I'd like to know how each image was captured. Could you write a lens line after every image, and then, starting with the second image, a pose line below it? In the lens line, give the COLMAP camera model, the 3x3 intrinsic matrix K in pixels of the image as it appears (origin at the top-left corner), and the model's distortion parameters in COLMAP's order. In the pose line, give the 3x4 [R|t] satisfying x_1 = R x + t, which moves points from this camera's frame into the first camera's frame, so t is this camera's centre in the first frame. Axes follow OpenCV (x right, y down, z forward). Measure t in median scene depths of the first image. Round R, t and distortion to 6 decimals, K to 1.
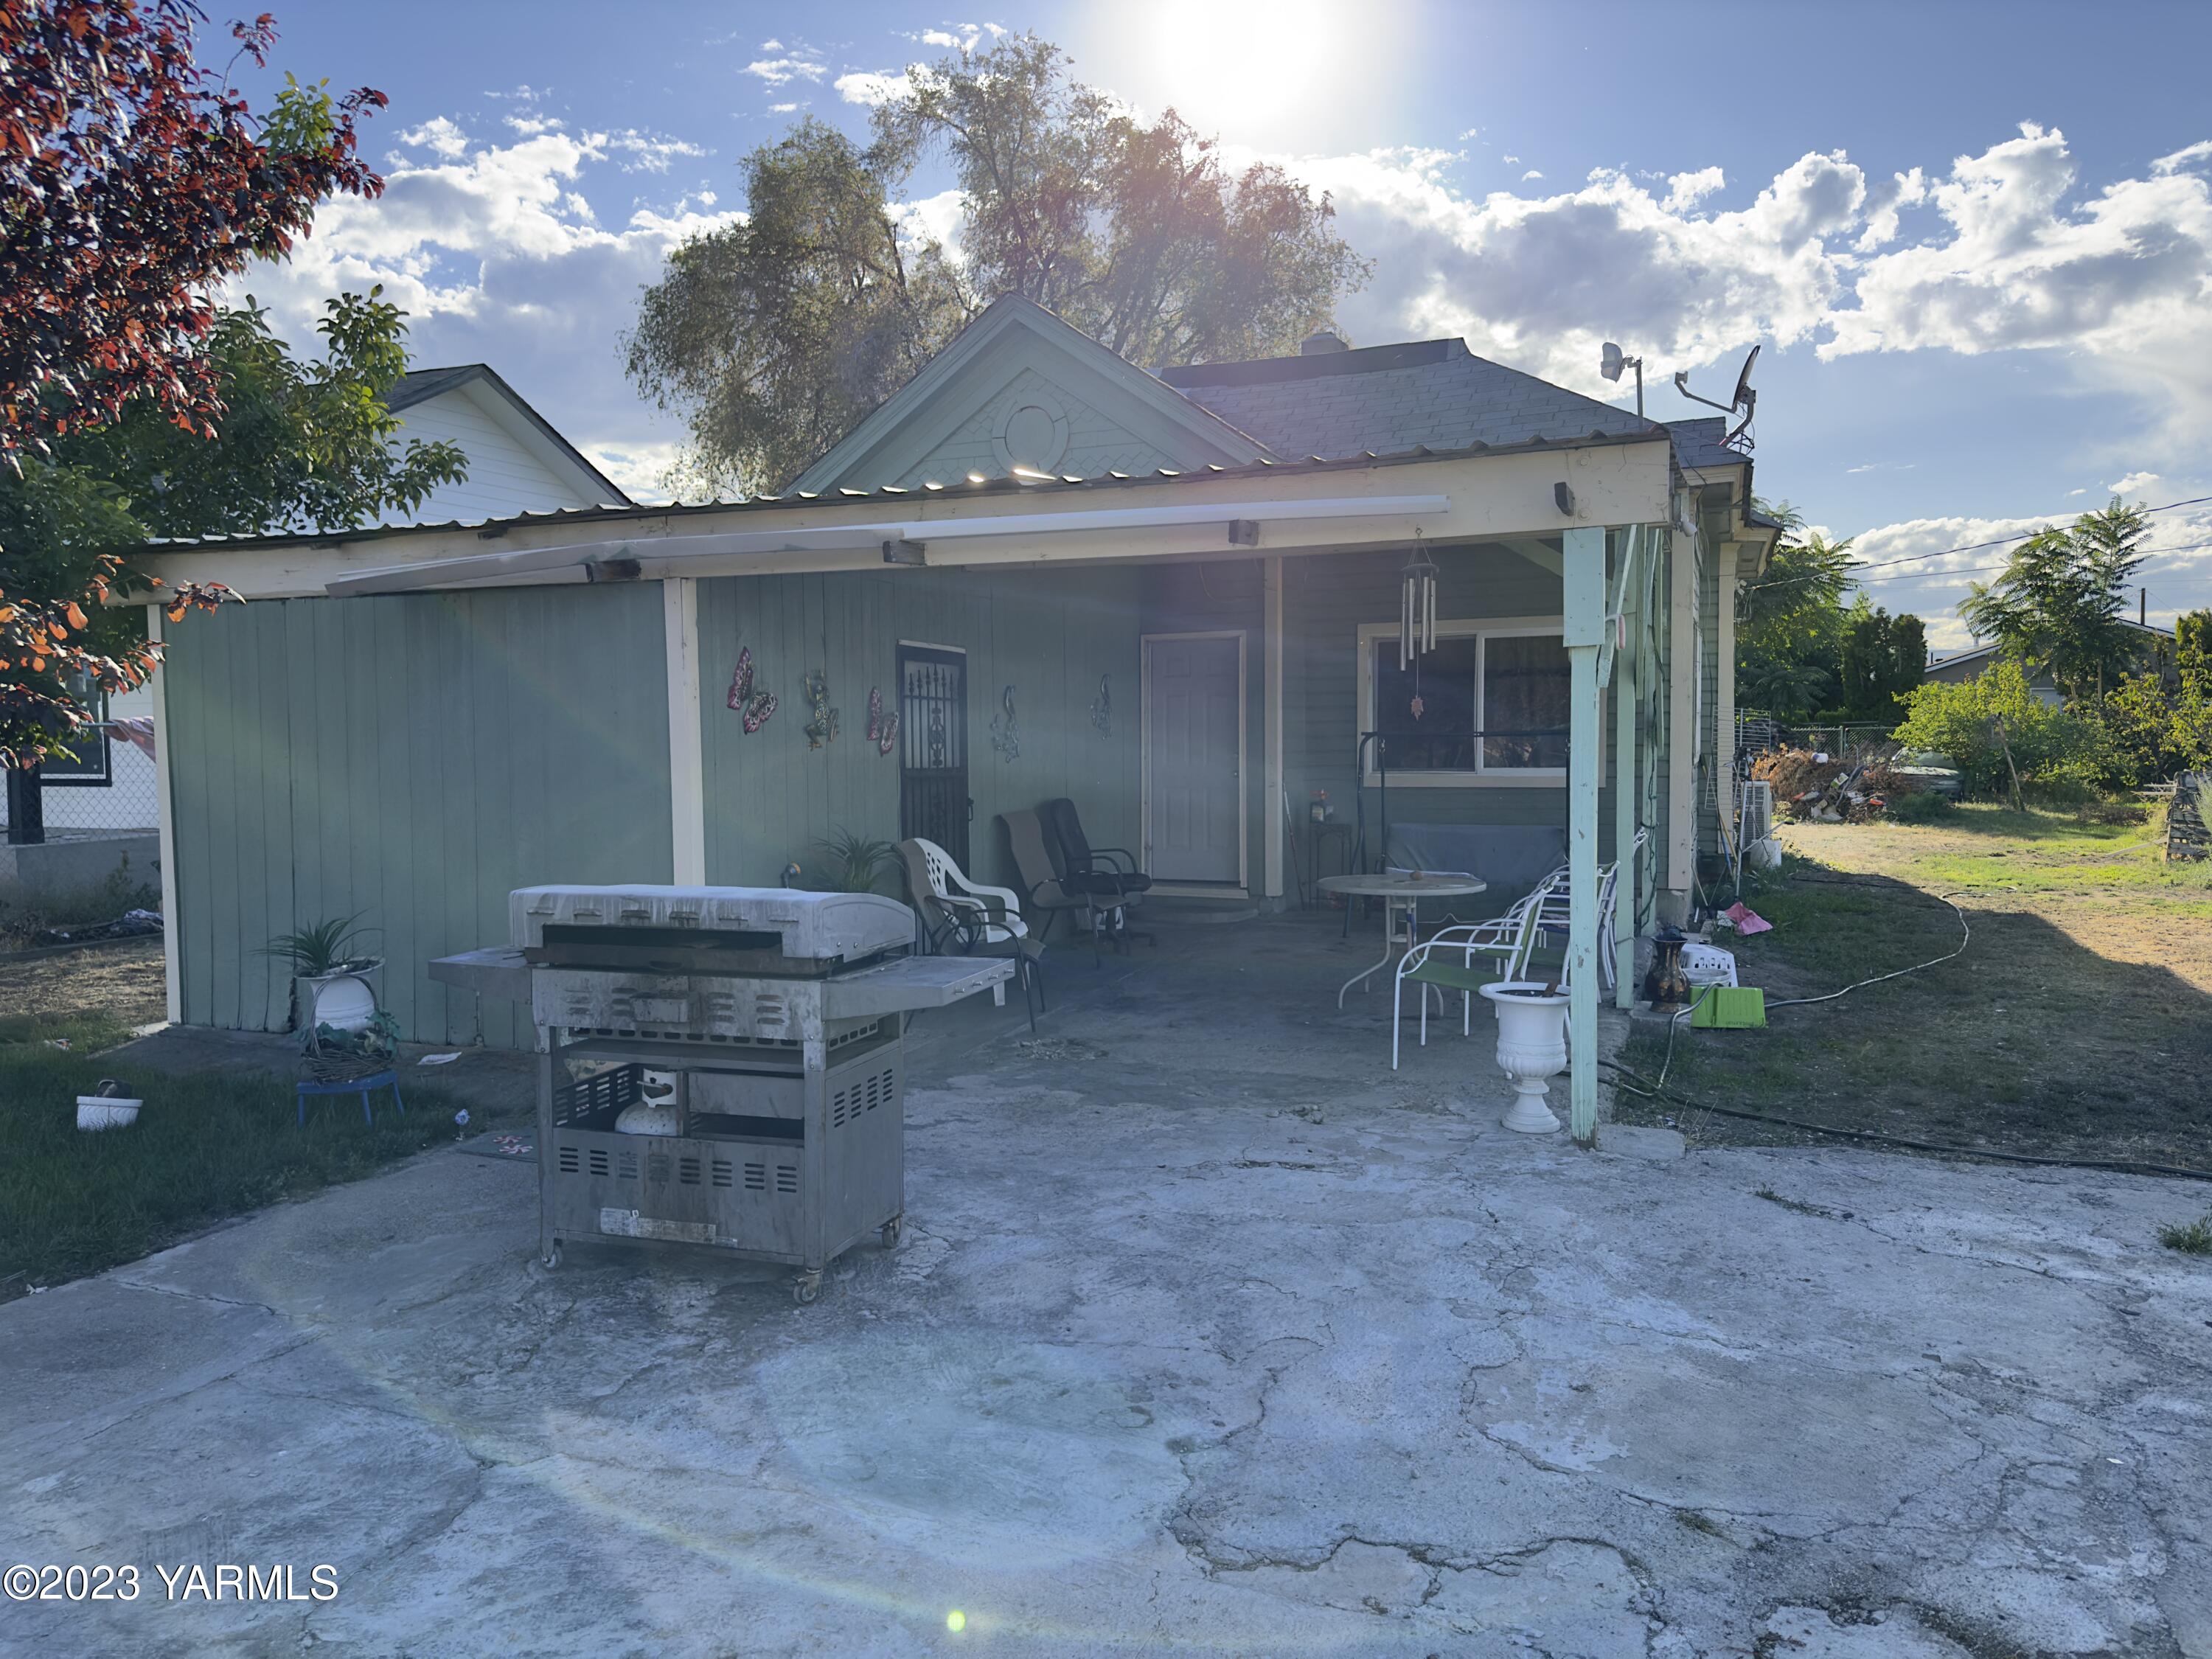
lens RADIAL K [[1521.5, 0, 1100.5], [0, 1521.5, 834.8], [0, 0, 1]] dist [-0.004219, -0.010034]
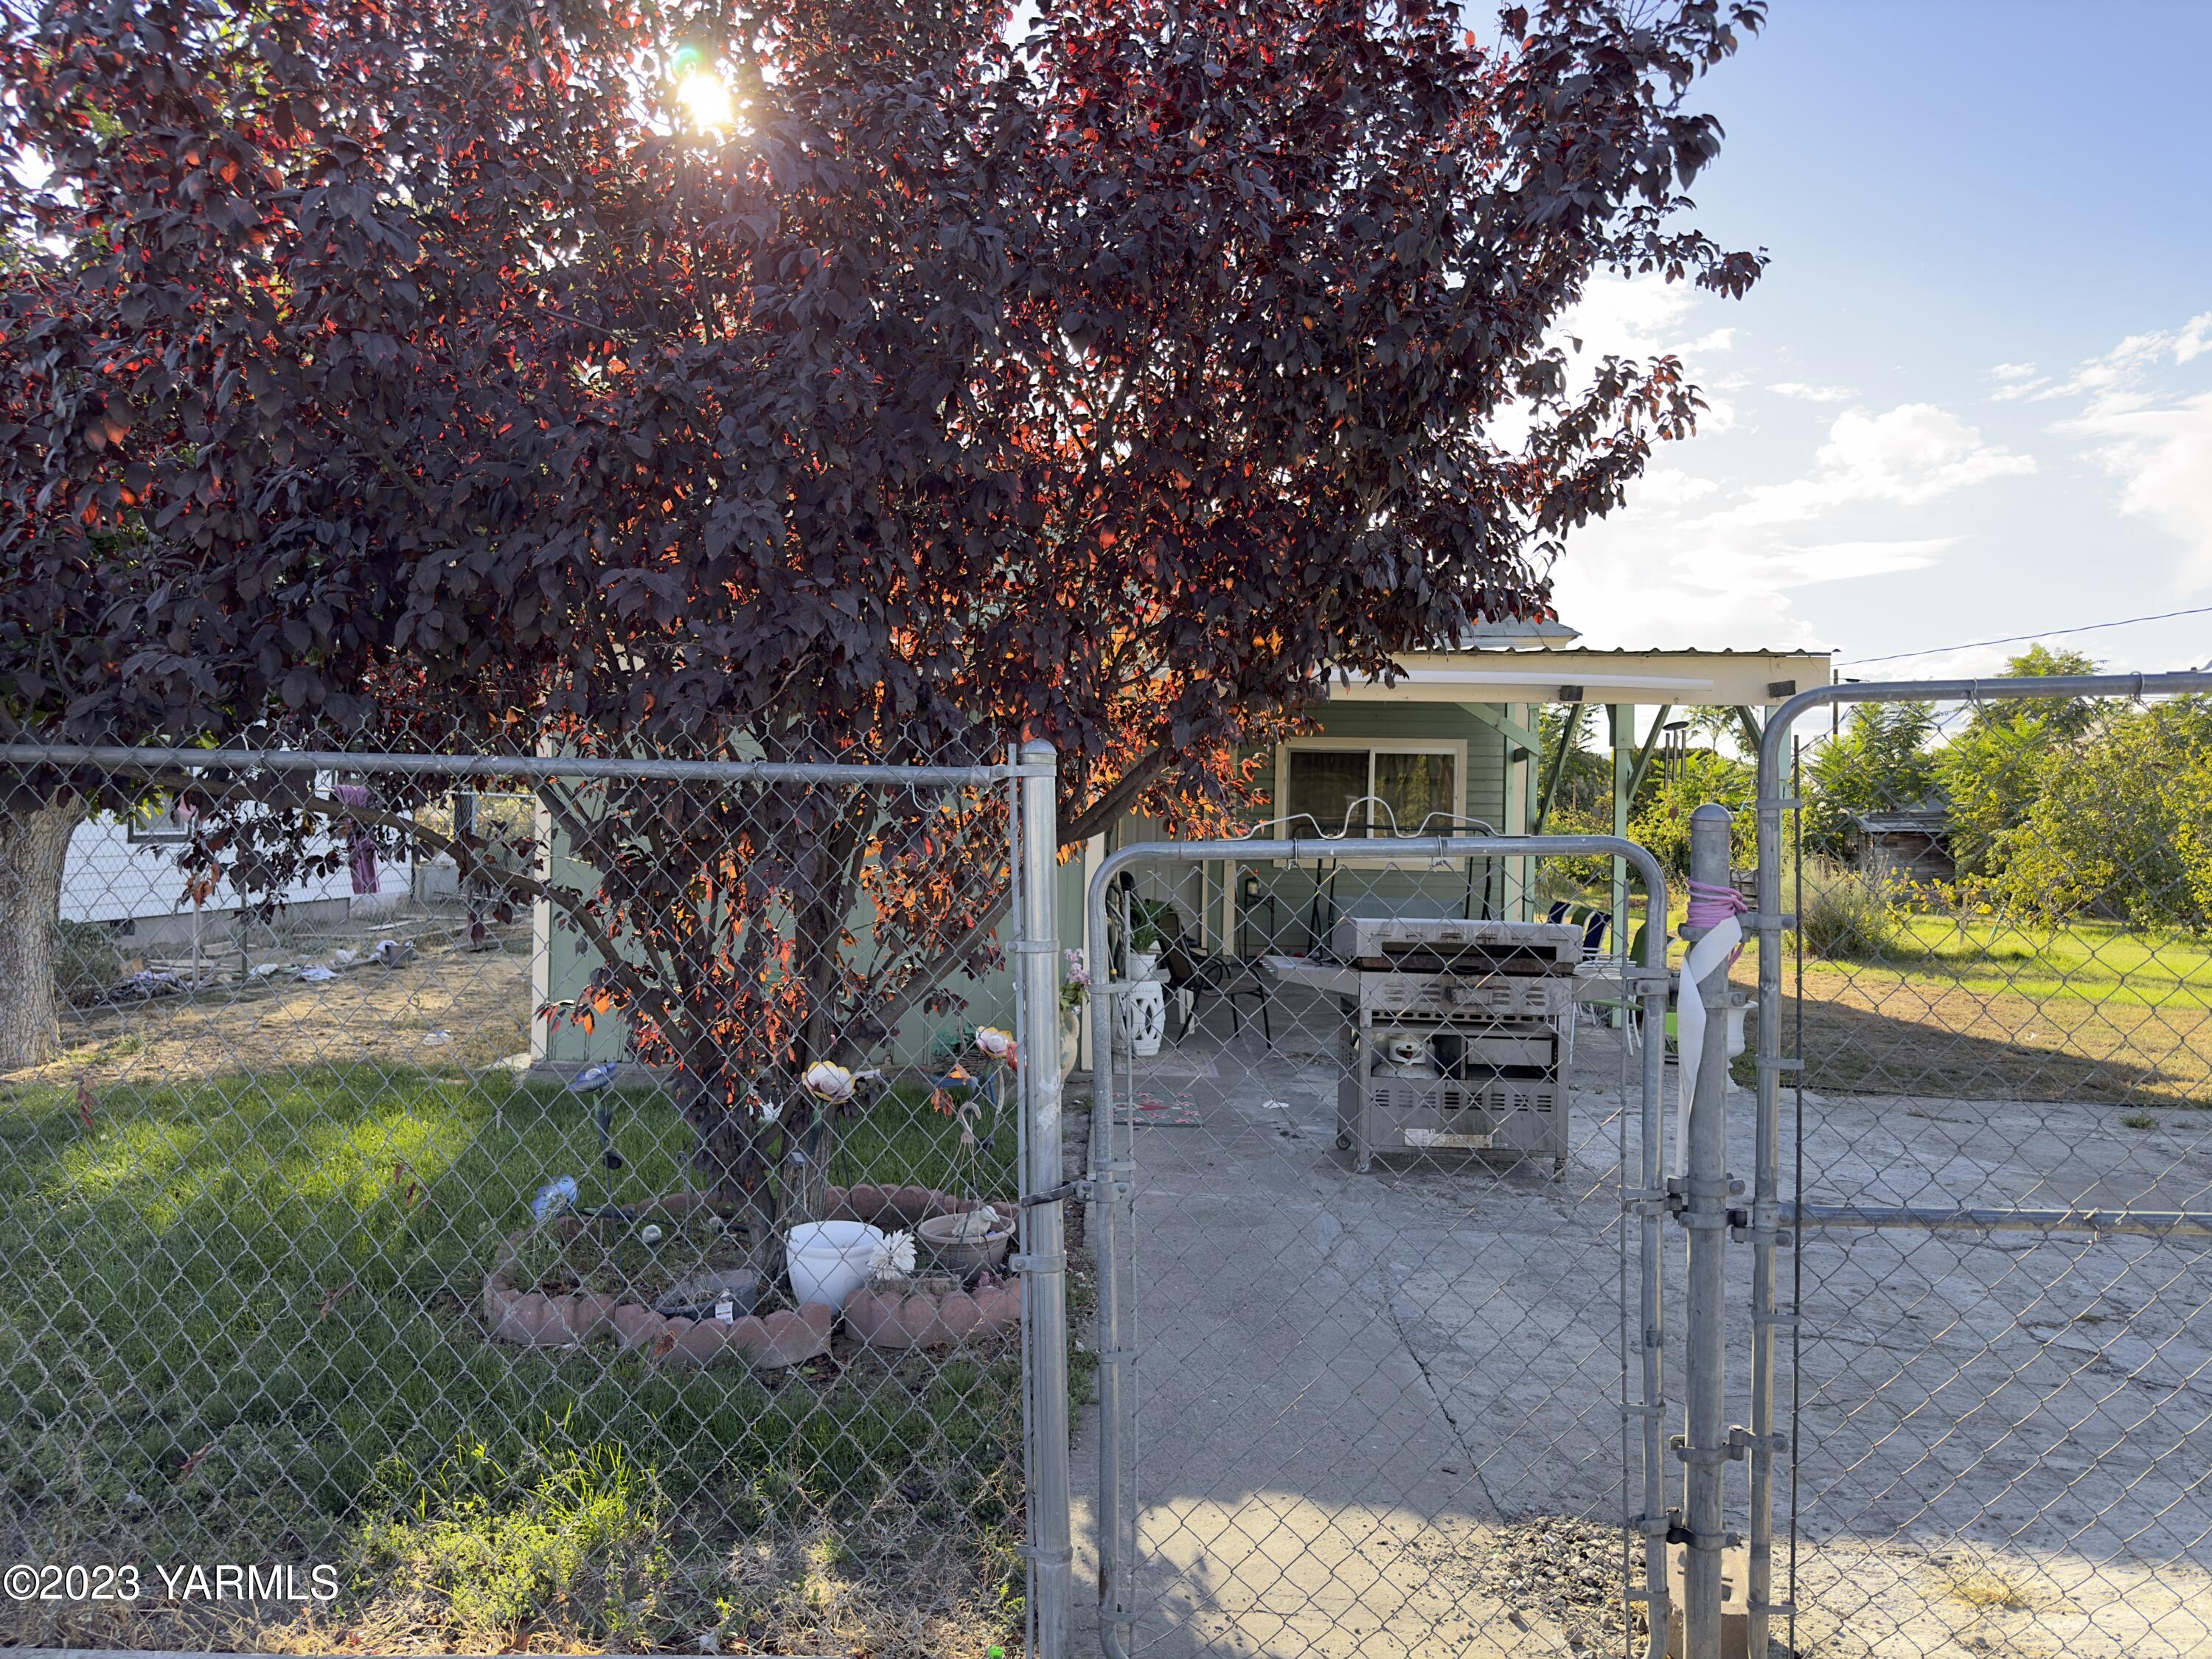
lens RADIAL K [[1521.5, 0, 1106.4], [0, 1521.5, 828.6], [0, 0, 1]] dist [-0.004219, -0.010034]
pose [[0.942528, 0.037321, 0.332035, -1.160371], [-0.018668, 0.998072, -0.059192, 0.041423], [-0.333604, 0.049591, 0.941408, -0.358940]]
